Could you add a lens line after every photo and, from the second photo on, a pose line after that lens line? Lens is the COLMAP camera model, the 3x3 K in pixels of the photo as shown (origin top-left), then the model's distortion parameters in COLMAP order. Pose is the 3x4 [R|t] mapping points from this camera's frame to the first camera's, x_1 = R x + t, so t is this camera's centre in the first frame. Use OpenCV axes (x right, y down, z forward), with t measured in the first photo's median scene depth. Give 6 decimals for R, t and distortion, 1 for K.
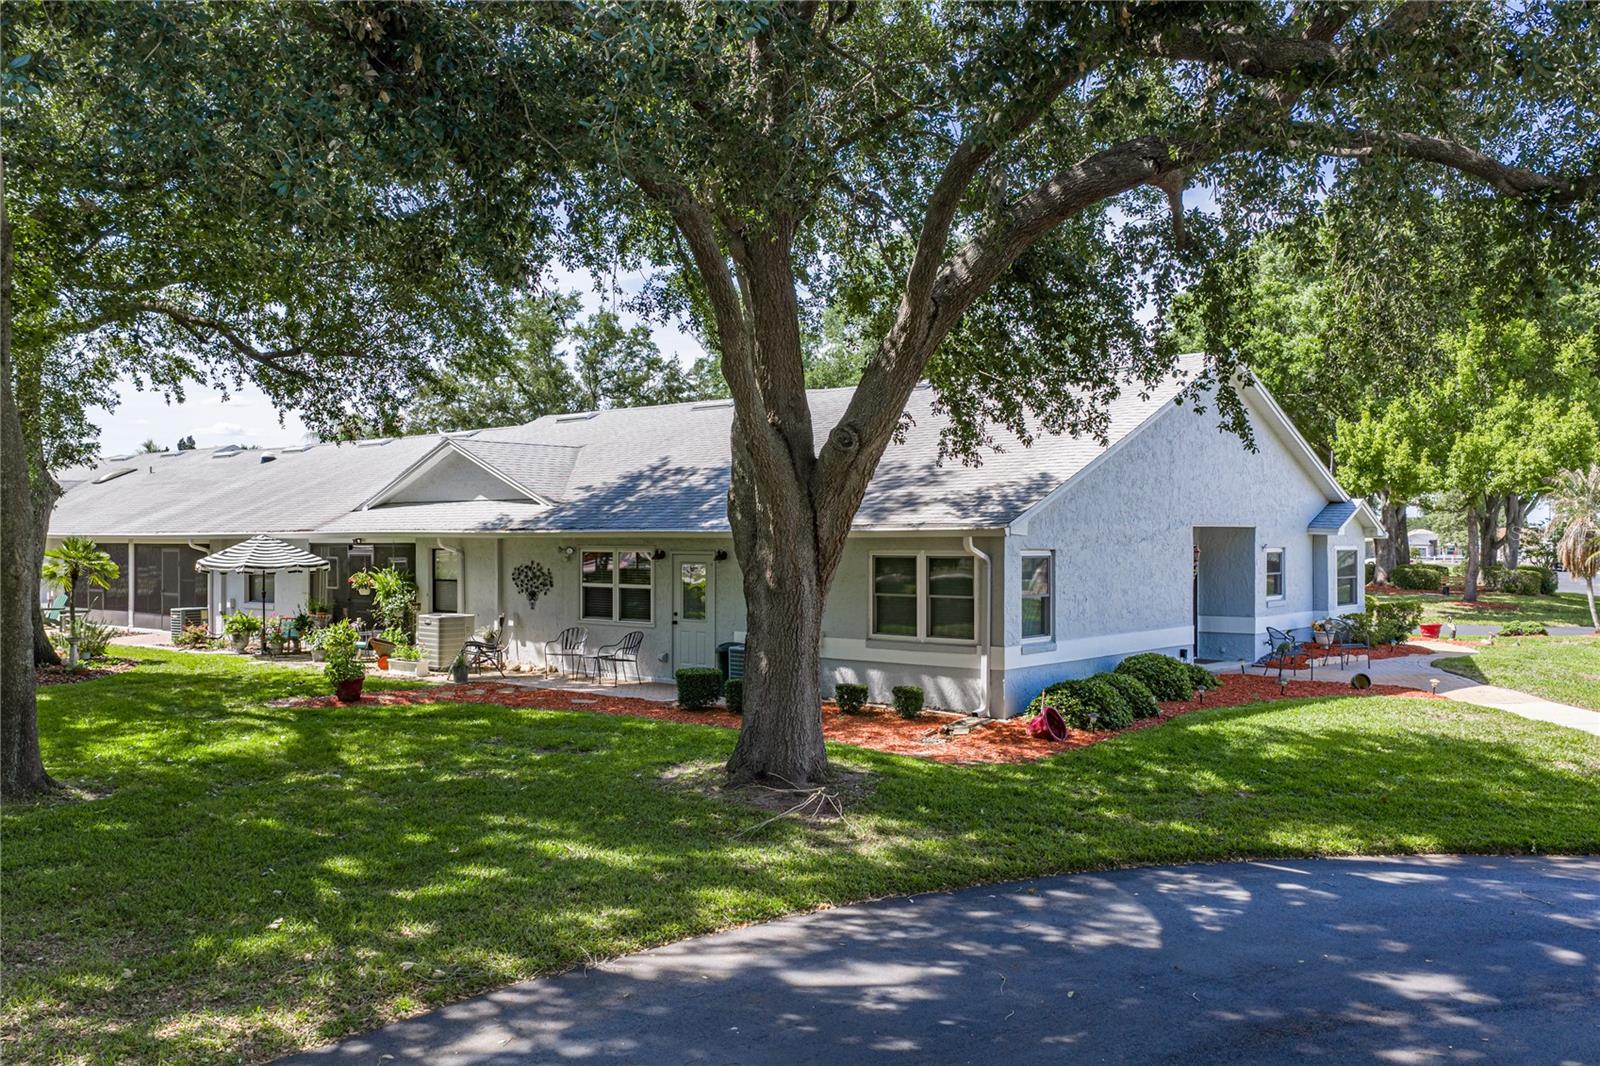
lens RADIAL K [[1330.6, 0, 796.3], [0, 1330.6, 533.0], [0, 0, 1]] dist [0.037849, -0.013826]
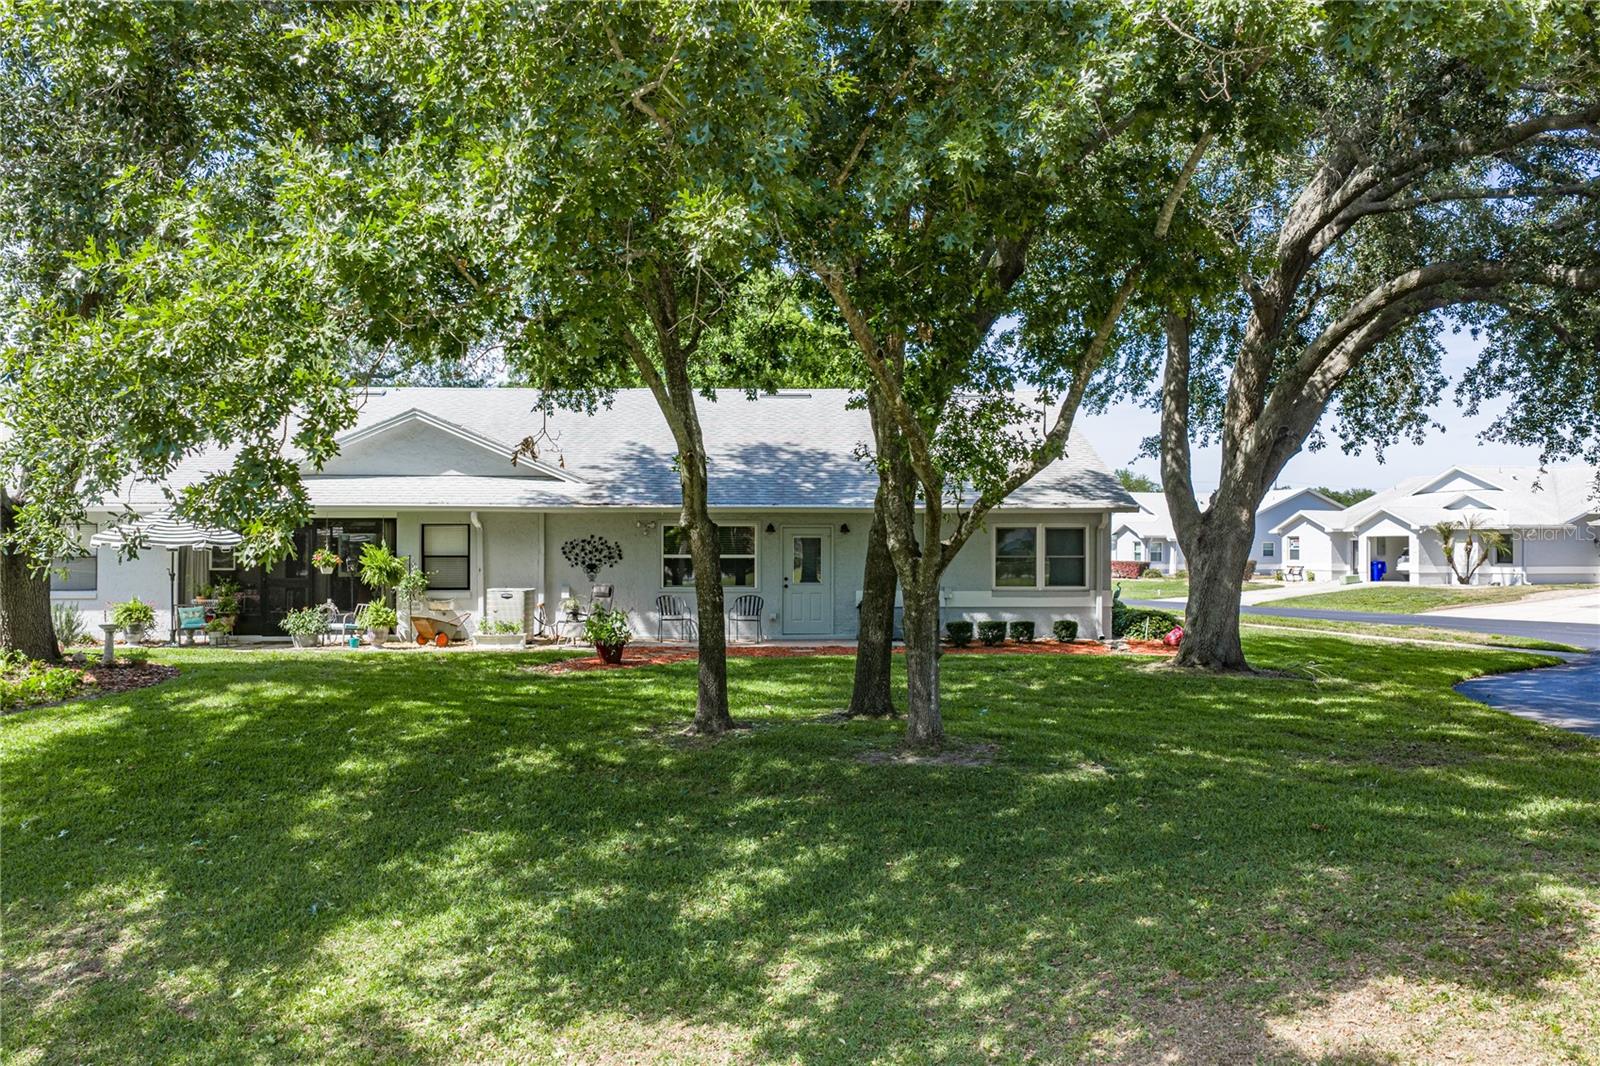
lens RADIAL K [[1330.6, 0, 801.4], [0, 1330.6, 545.7], [0, 0, 1]] dist [0.037849, -0.013826]
pose [[0.744699, 0.003324, 0.667392, -0.793591], [-0.004391, 0.999990, -0.000081, 0.029580], [-0.667386, -0.002870, 0.744707, 0.117398]]
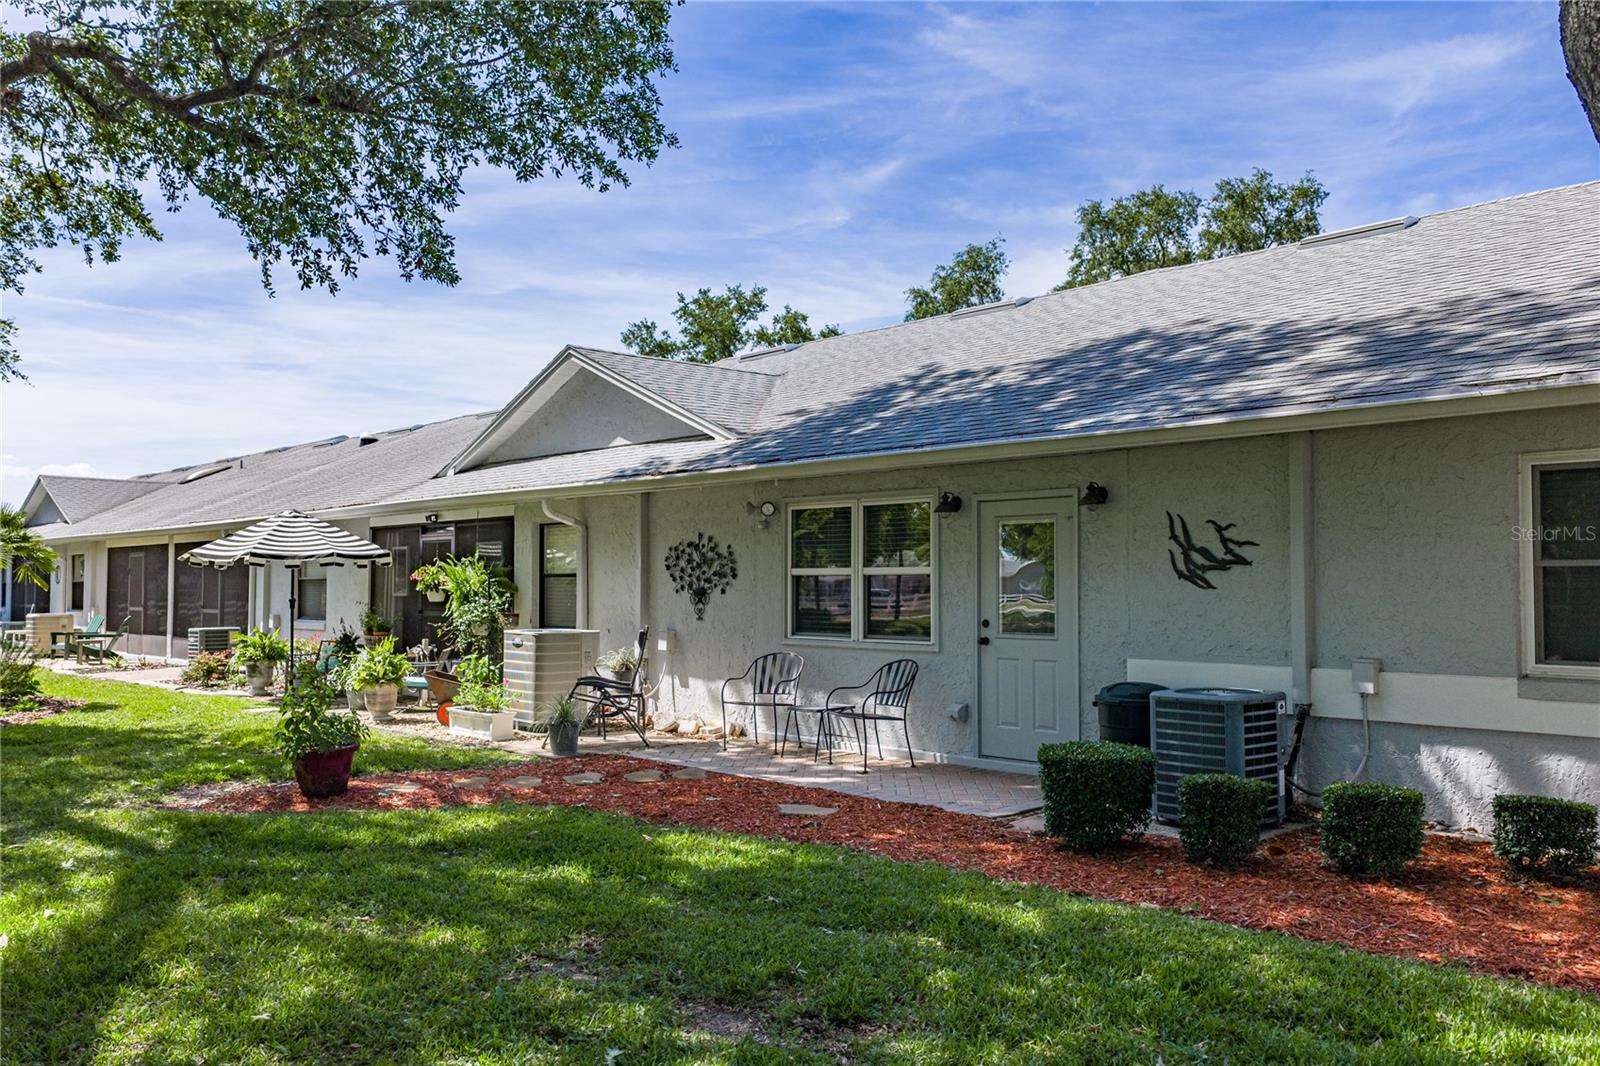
lens RADIAL K [[1330.6, 0, 798.3], [0, 1330.6, 533.9], [0, 0, 1]] dist [0.037849, -0.013826]
pose [[0.991506, -0.003499, -0.130017, -0.088597], [-0.001204, 0.999348, -0.036076, 0.042411], [0.130059, 0.035926, 0.990855, 0.470271]]
